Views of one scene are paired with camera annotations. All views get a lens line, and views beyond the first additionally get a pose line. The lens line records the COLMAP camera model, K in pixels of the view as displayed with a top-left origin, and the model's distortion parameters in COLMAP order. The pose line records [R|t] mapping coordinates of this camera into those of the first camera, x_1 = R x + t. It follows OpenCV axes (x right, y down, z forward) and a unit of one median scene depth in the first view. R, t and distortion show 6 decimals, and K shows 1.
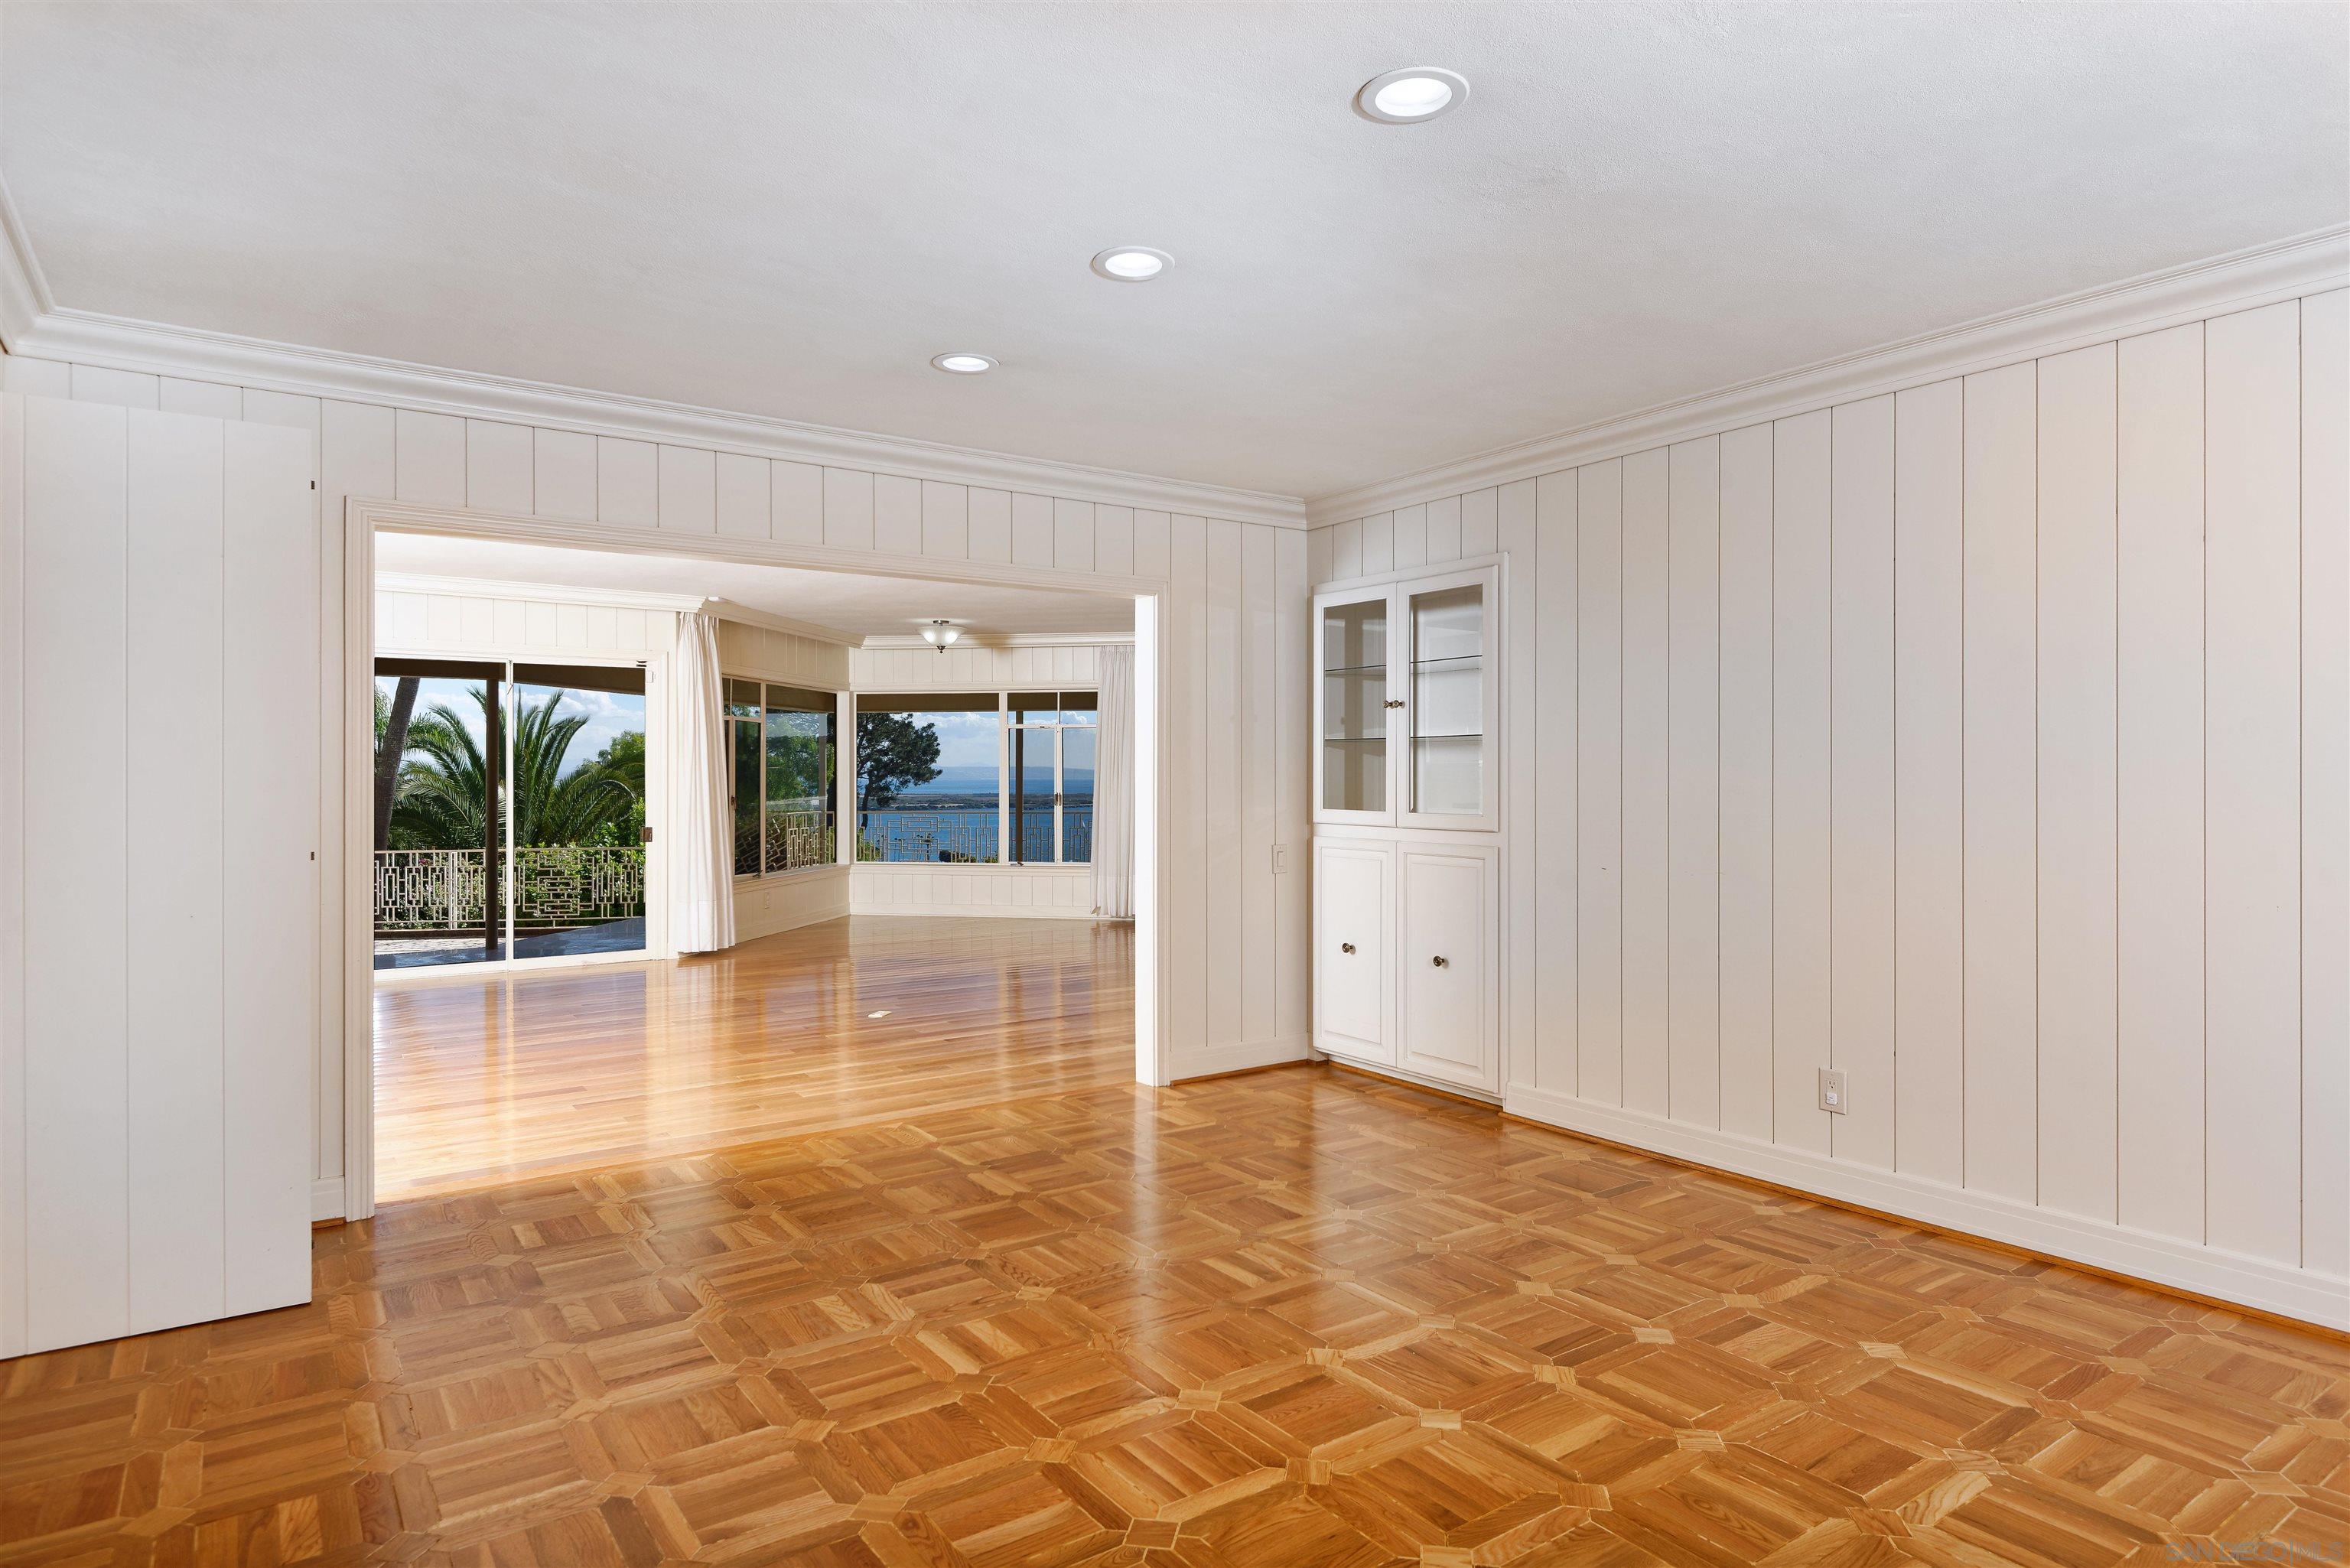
lens RADIAL K [[1293.1, 0, 1166.3], [0, 1293.1, 785.6], [0, 0, 1]] dist [-0.004221, -0.000542]
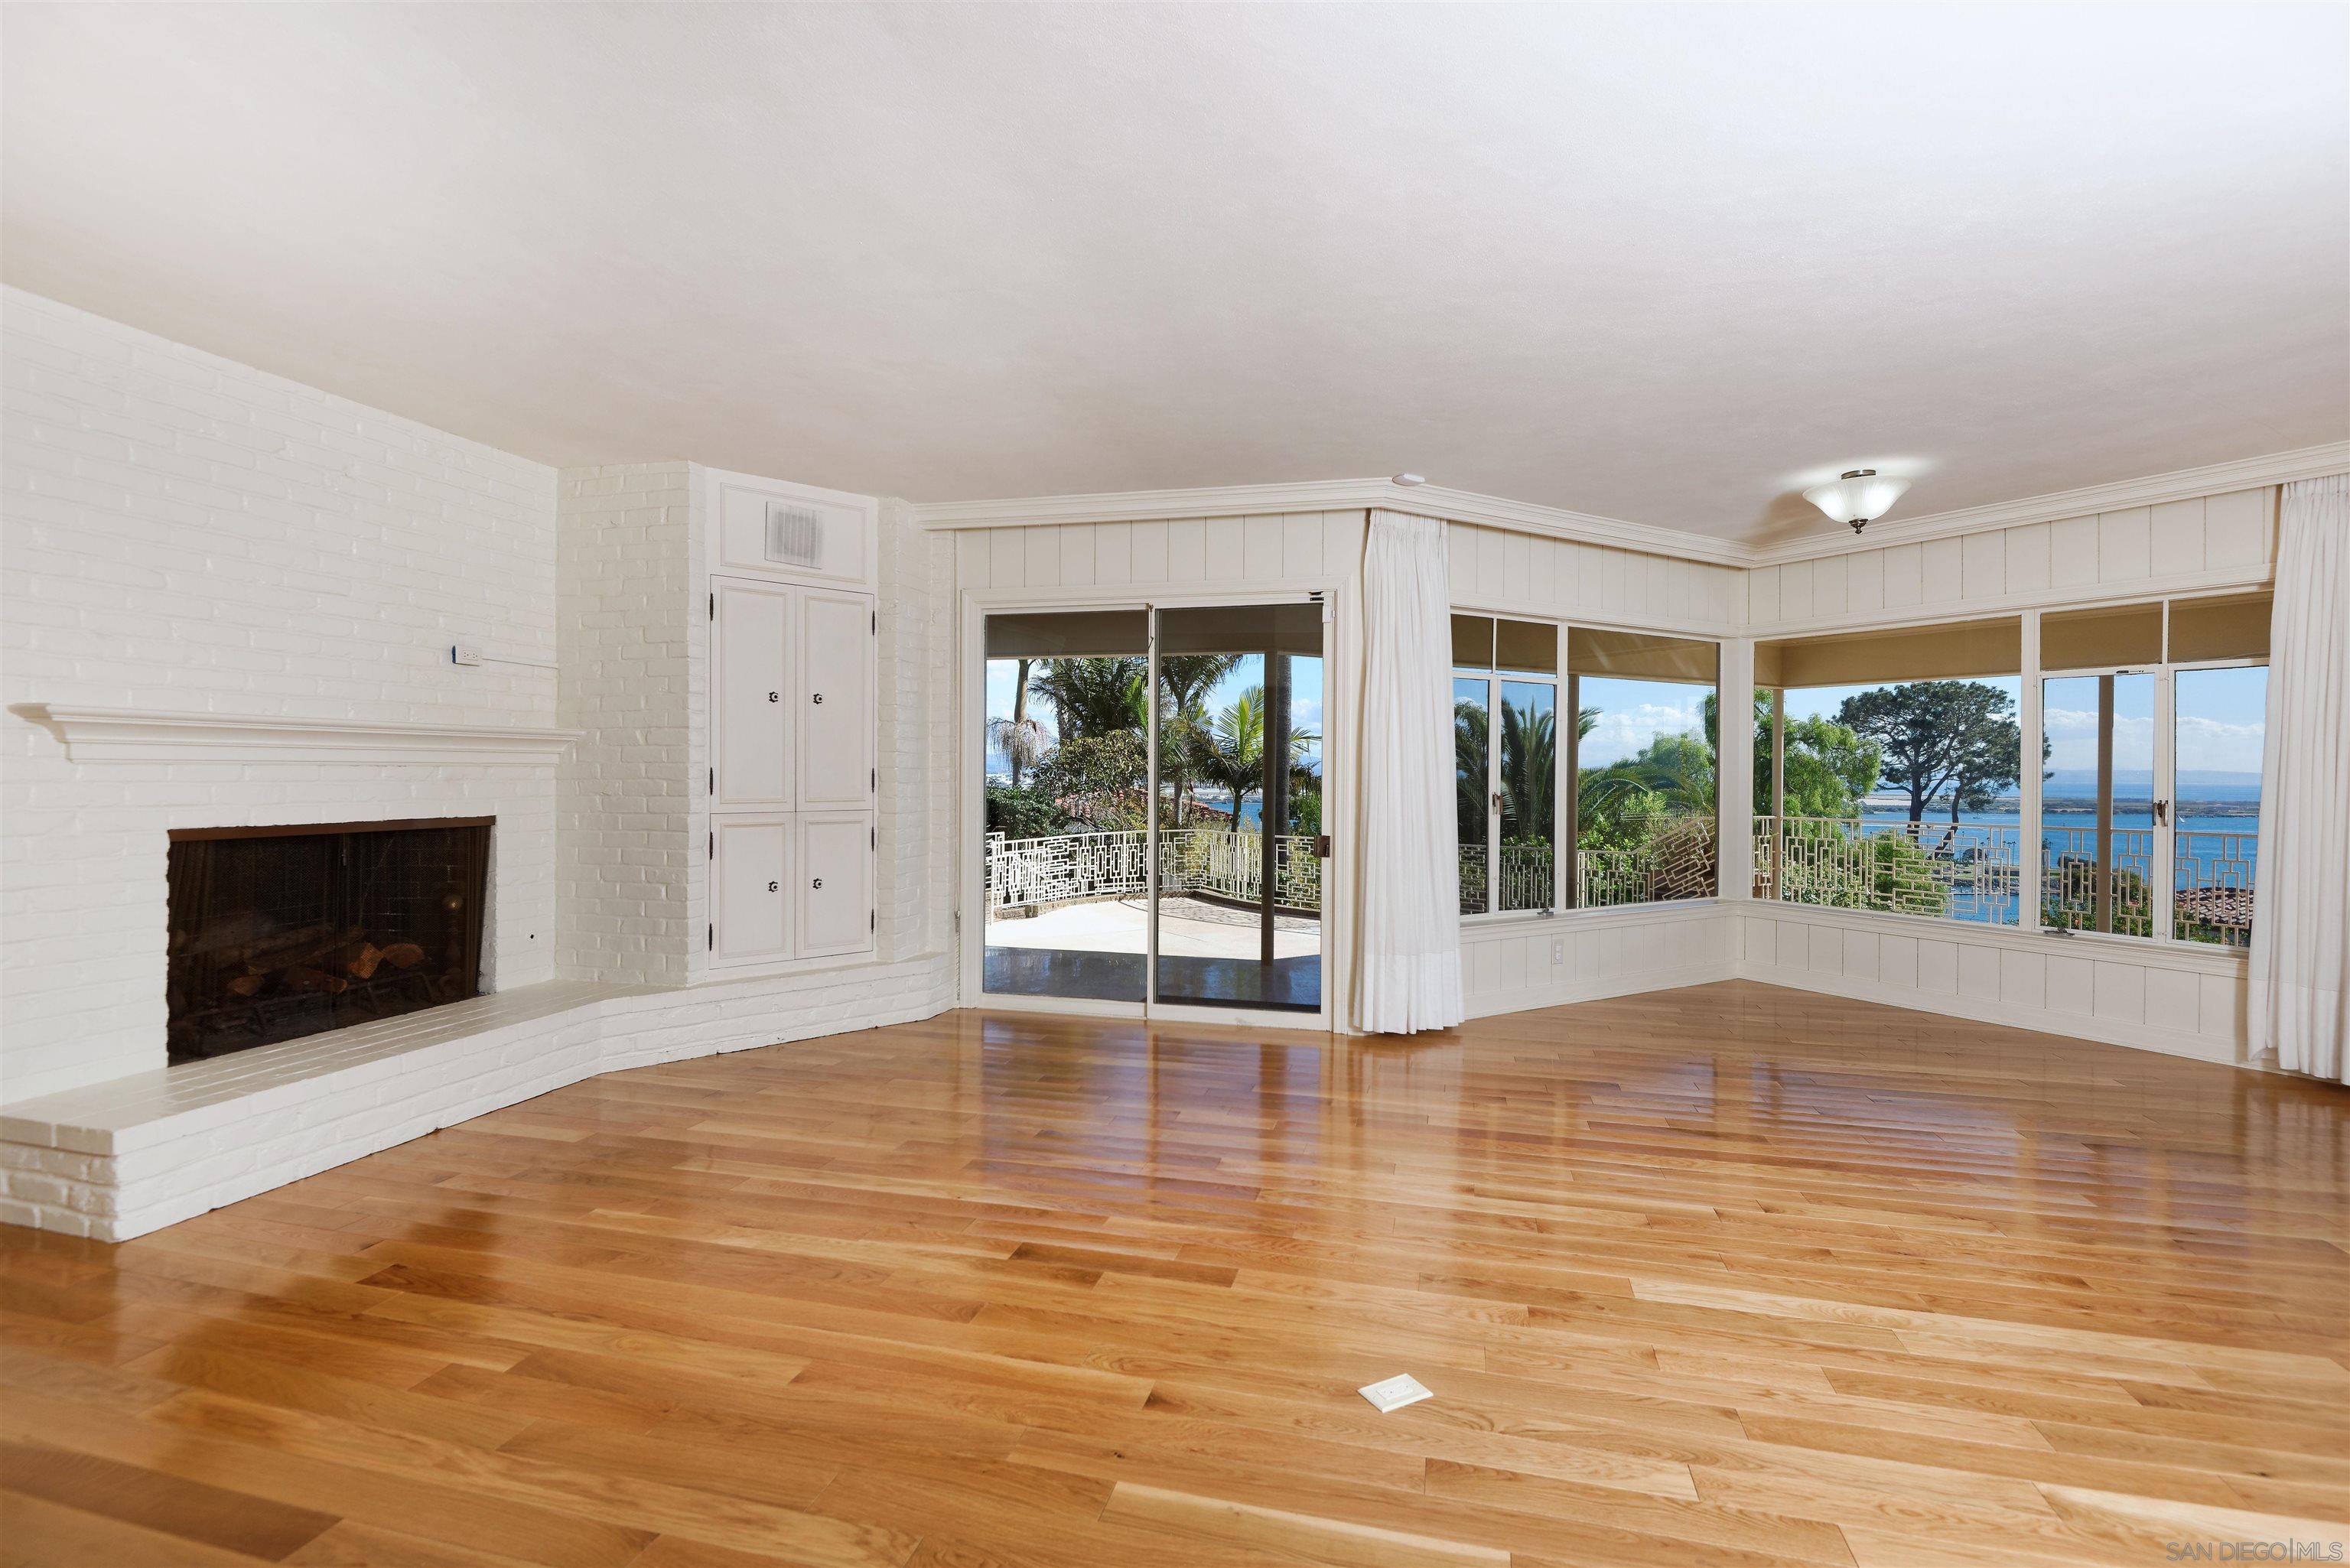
lens RADIAL K [[1066.9, 0, 1177.0], [0, 1066.9, 789.8], [0, 0, 1]] dist [-0.013082, -0.001235]
pose [[0.648371, 0.018065, -0.761110, -0.008953], [-0.013580, 0.999834, 0.012163, 0.000746], [0.761203, 0.002450, 0.648509, 0.205998]]
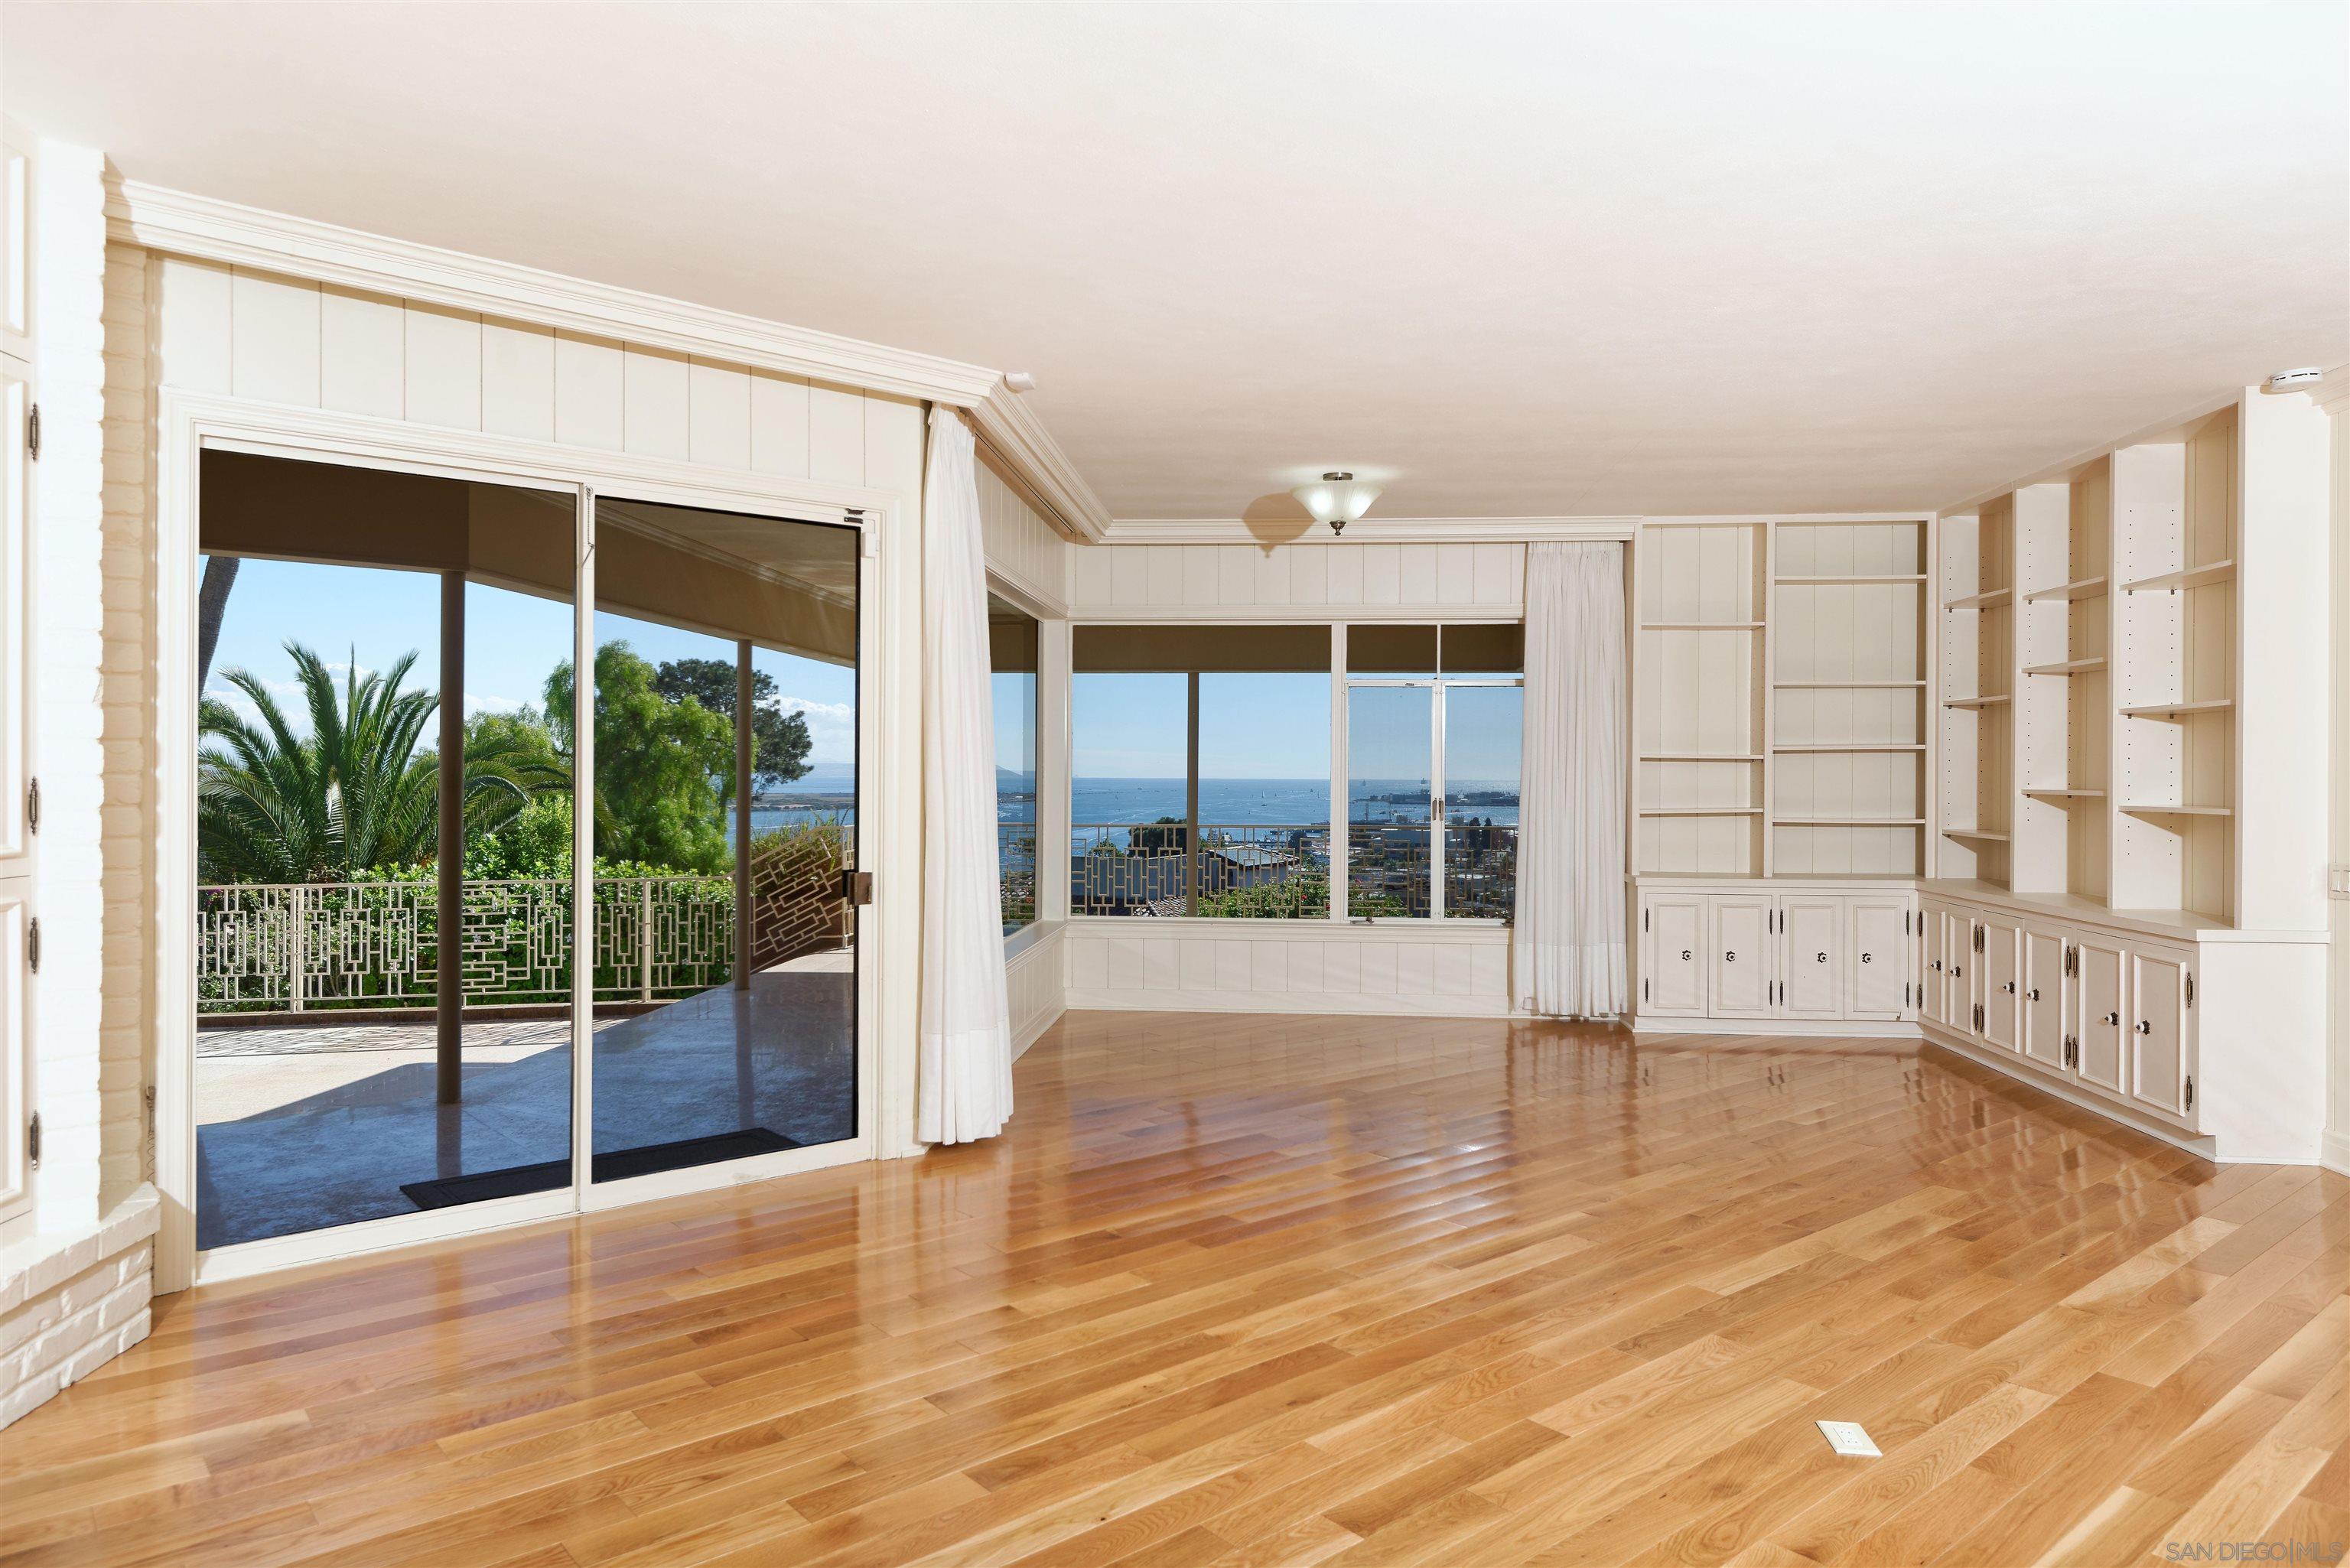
lens RADIAL K [[1445.3, 0, 1186.7], [0, 1445.3, 773.3], [0, 0, 1]] dist [-0.004109, 0.002202]
pose [[0.996240, 0.004163, 0.086538, -0.117383], [-0.003465, 0.999960, -0.008218, 0.000256], [-0.086569, 0.007888, 0.996215, 0.170284]]
